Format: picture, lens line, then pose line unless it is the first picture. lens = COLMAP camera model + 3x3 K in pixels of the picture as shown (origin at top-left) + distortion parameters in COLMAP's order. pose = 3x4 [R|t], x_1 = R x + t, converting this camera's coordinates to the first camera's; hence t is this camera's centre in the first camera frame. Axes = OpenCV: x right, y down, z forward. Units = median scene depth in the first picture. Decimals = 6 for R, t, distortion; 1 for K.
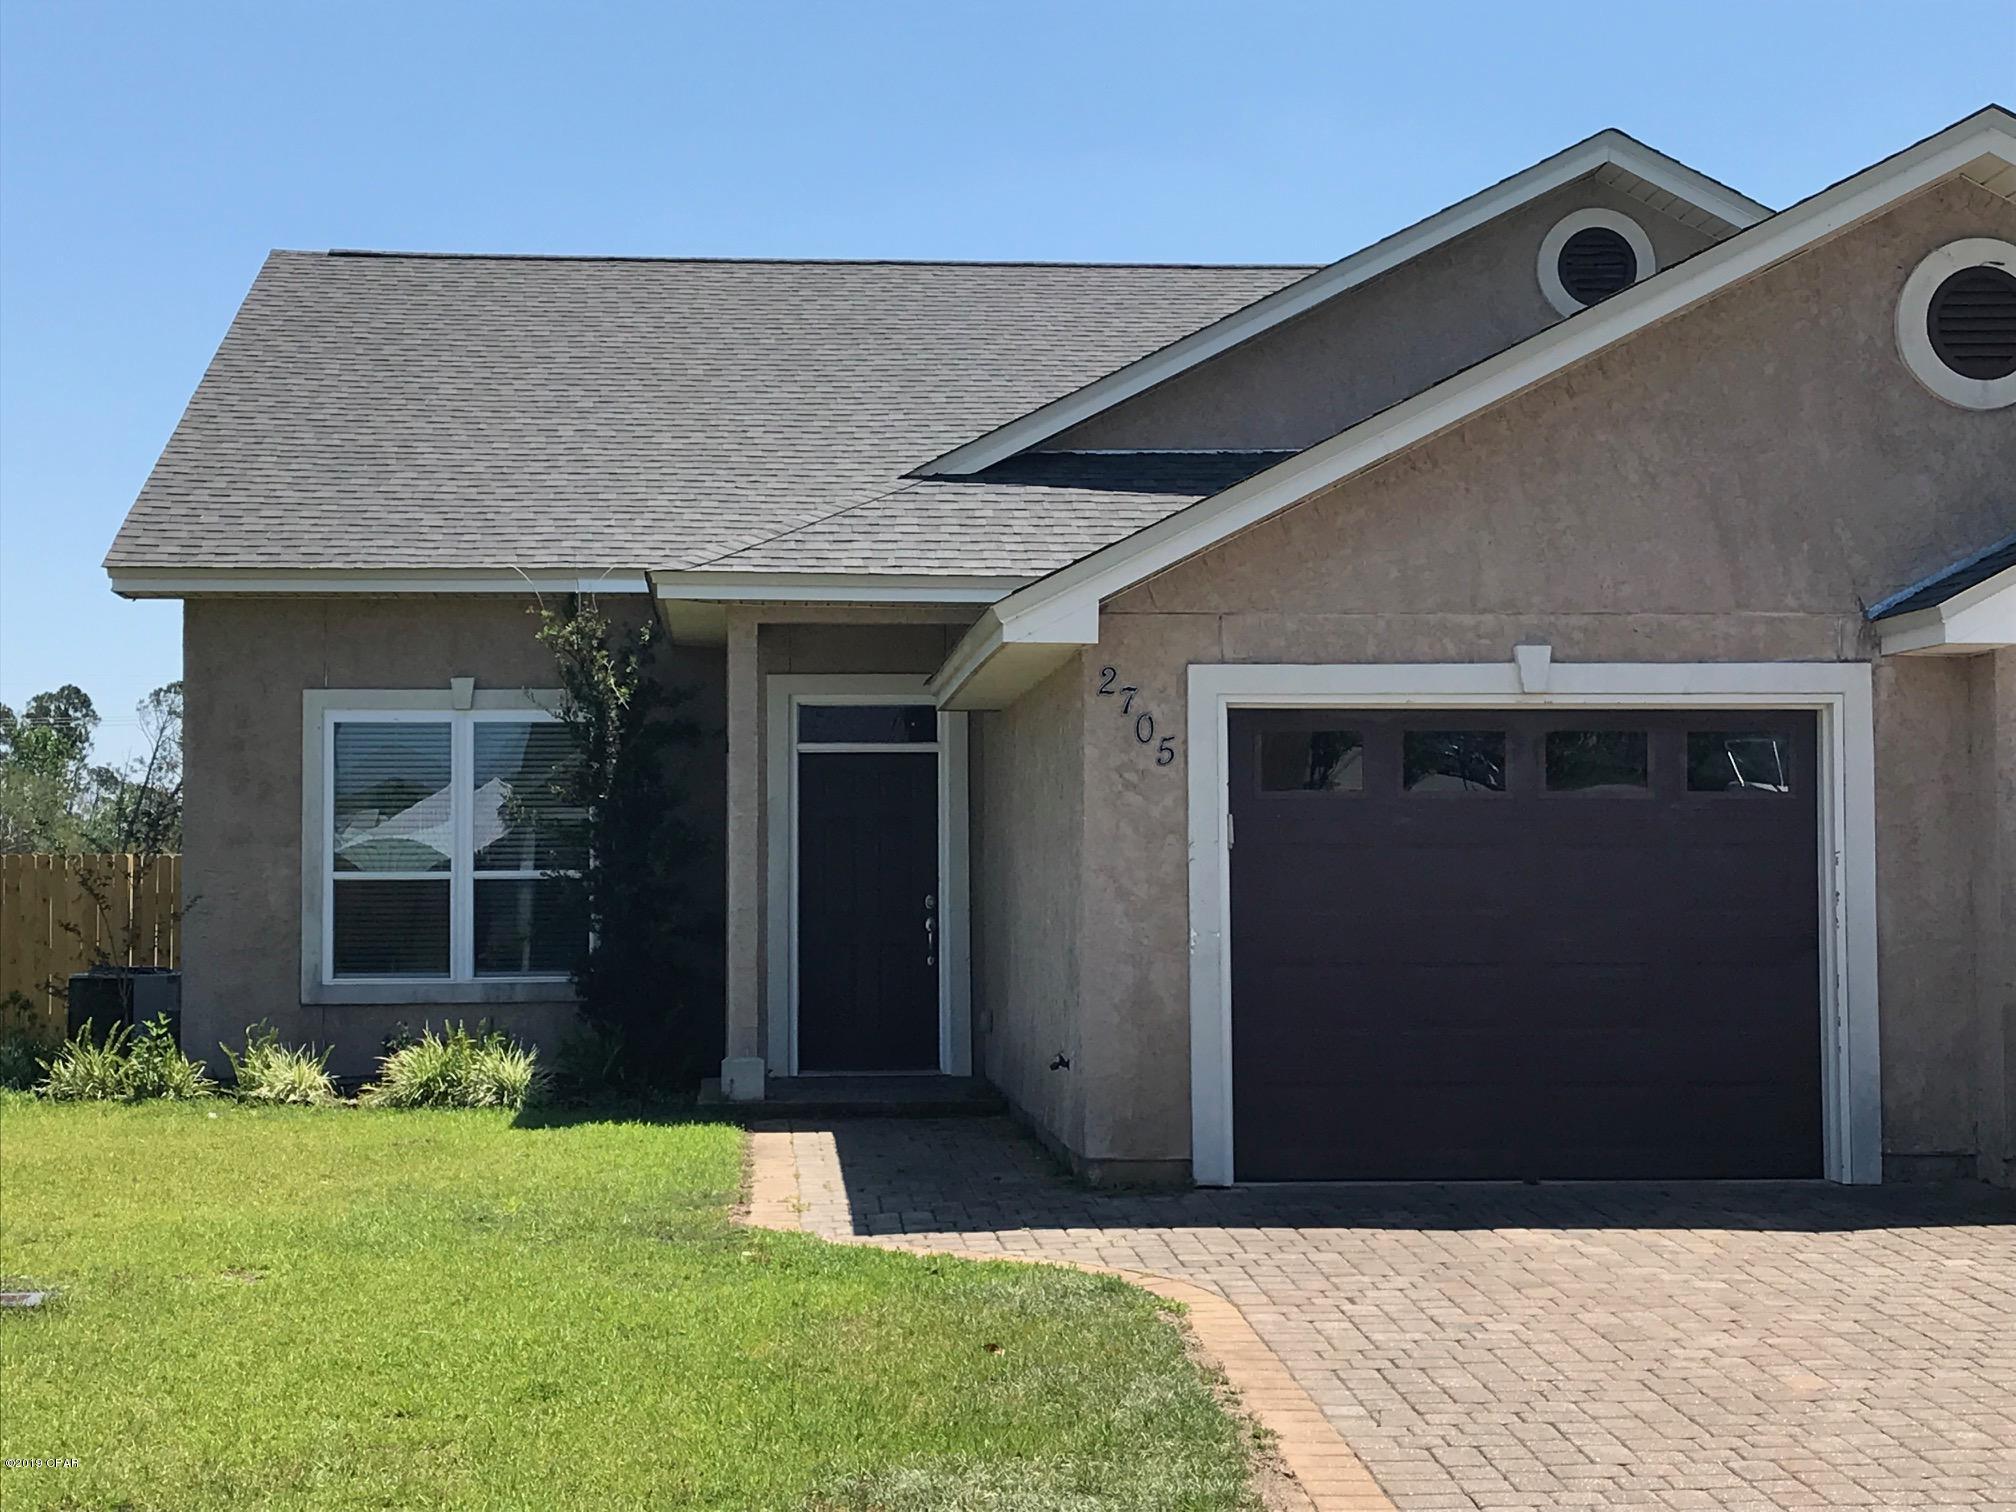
lens RADIAL K [[3066.0, 0, 1009.9], [0, 3066.0, 750.2], [0, 0, 1]] dist [0.178466, 0.000000]
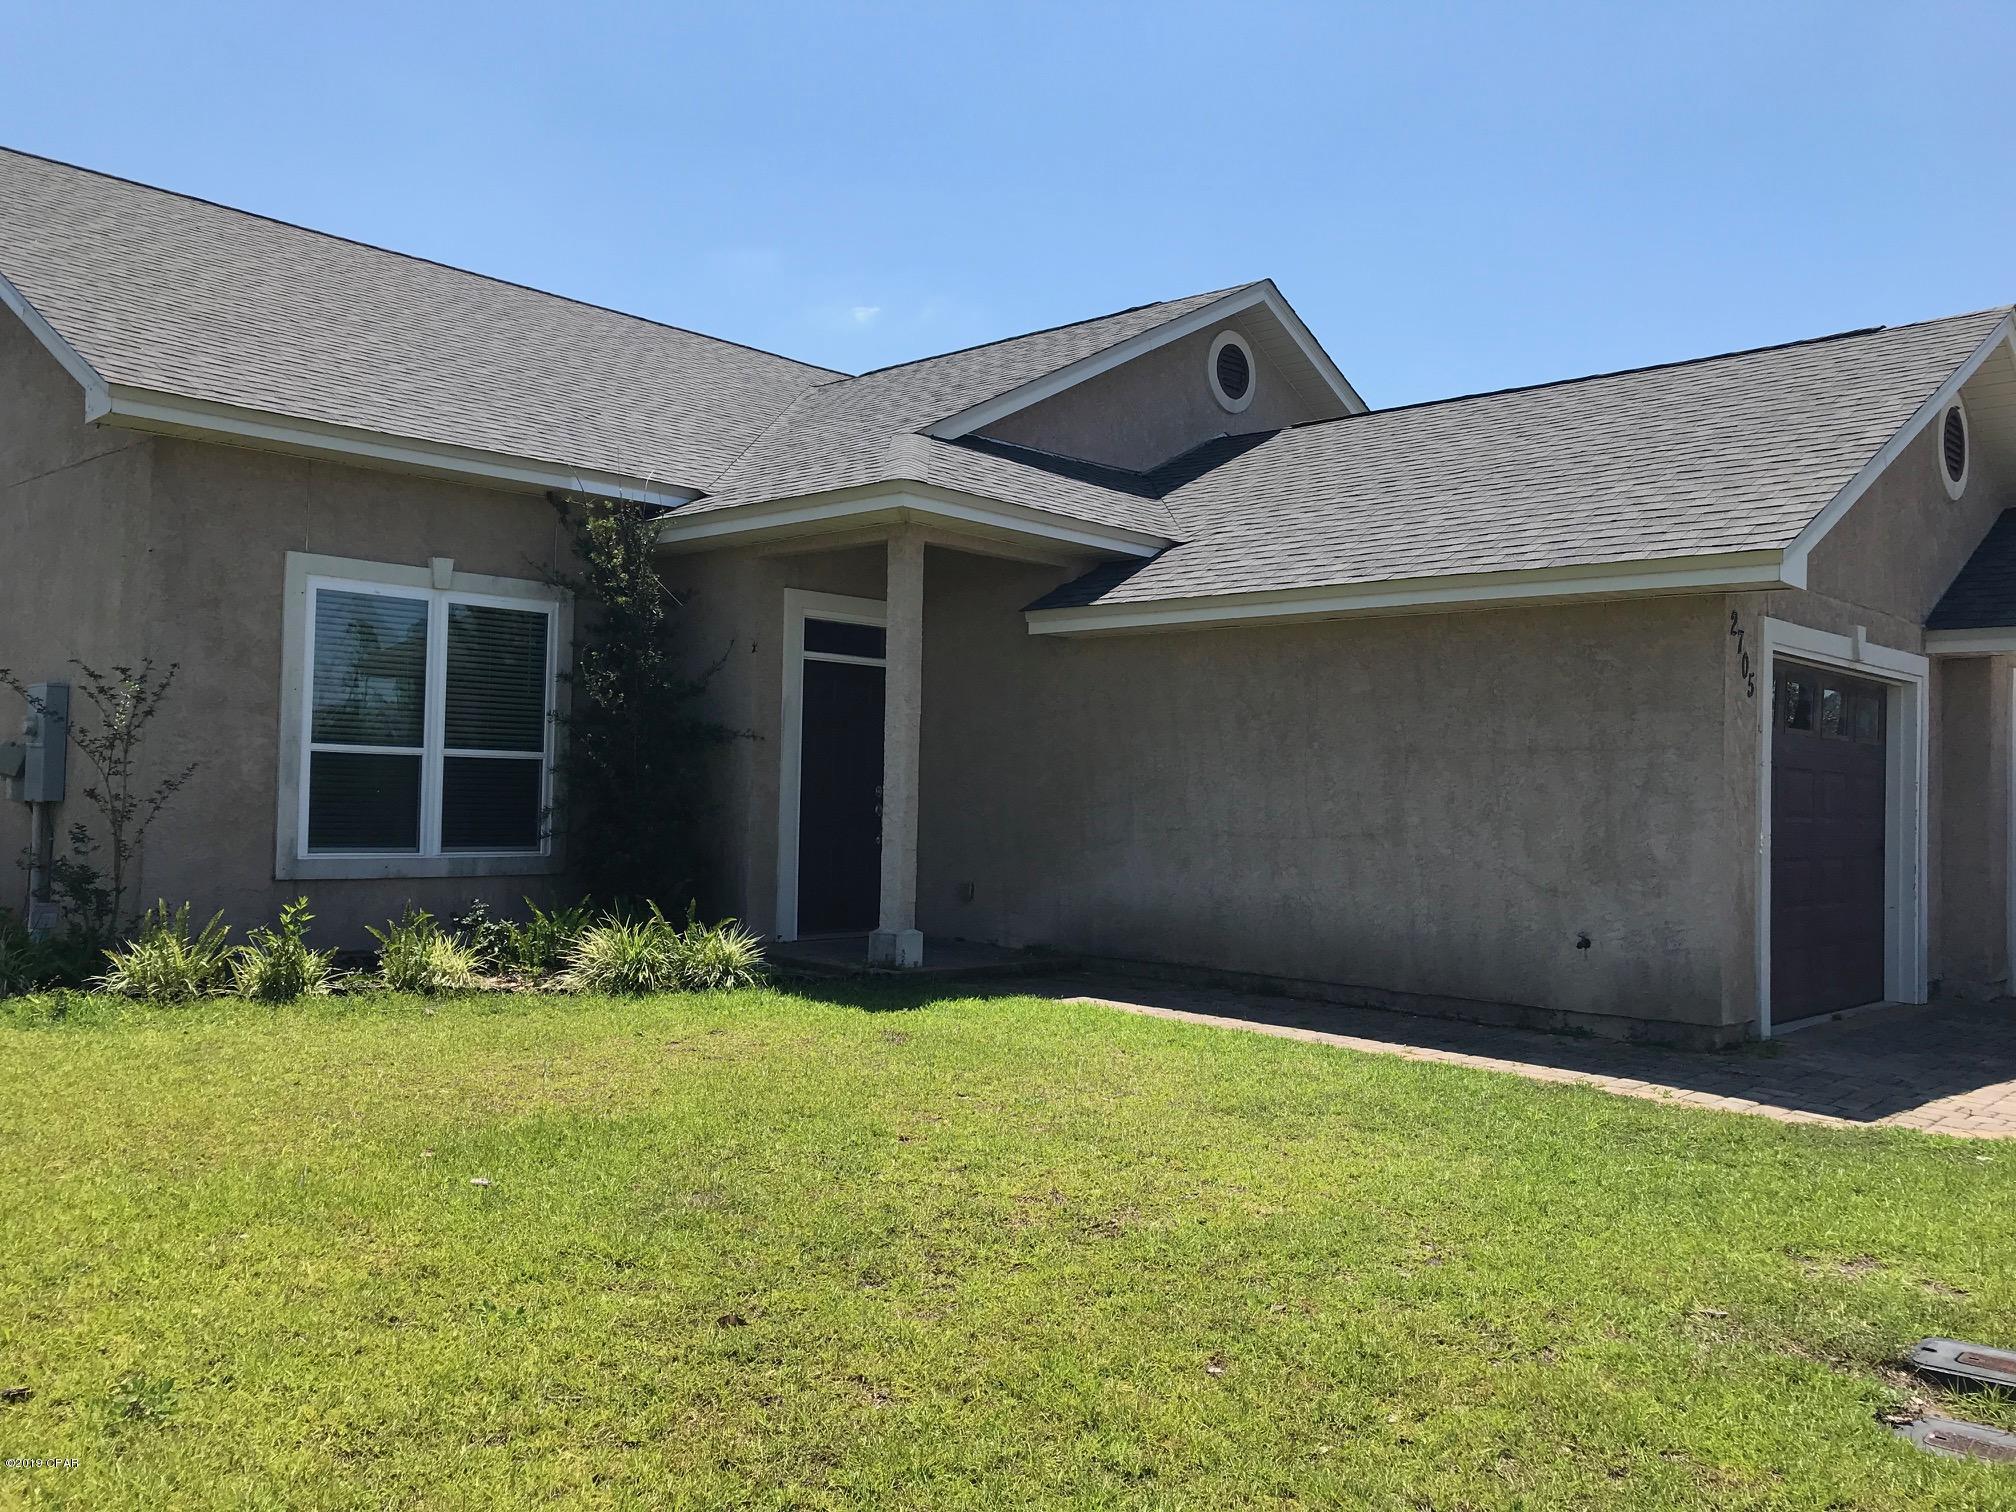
lens RADIAL K [[1678.7, 0, 1007.2], [0, 1678.7, 764.7], [0, 0, 1]] dist [0.036677, -0.023918]
pose [[0.746901, 0.035866, 0.663967, -0.406766], [-0.057561, 0.998283, 0.010827, 0.027813], [-0.662439, -0.046305, 0.747684, 0.459962]]
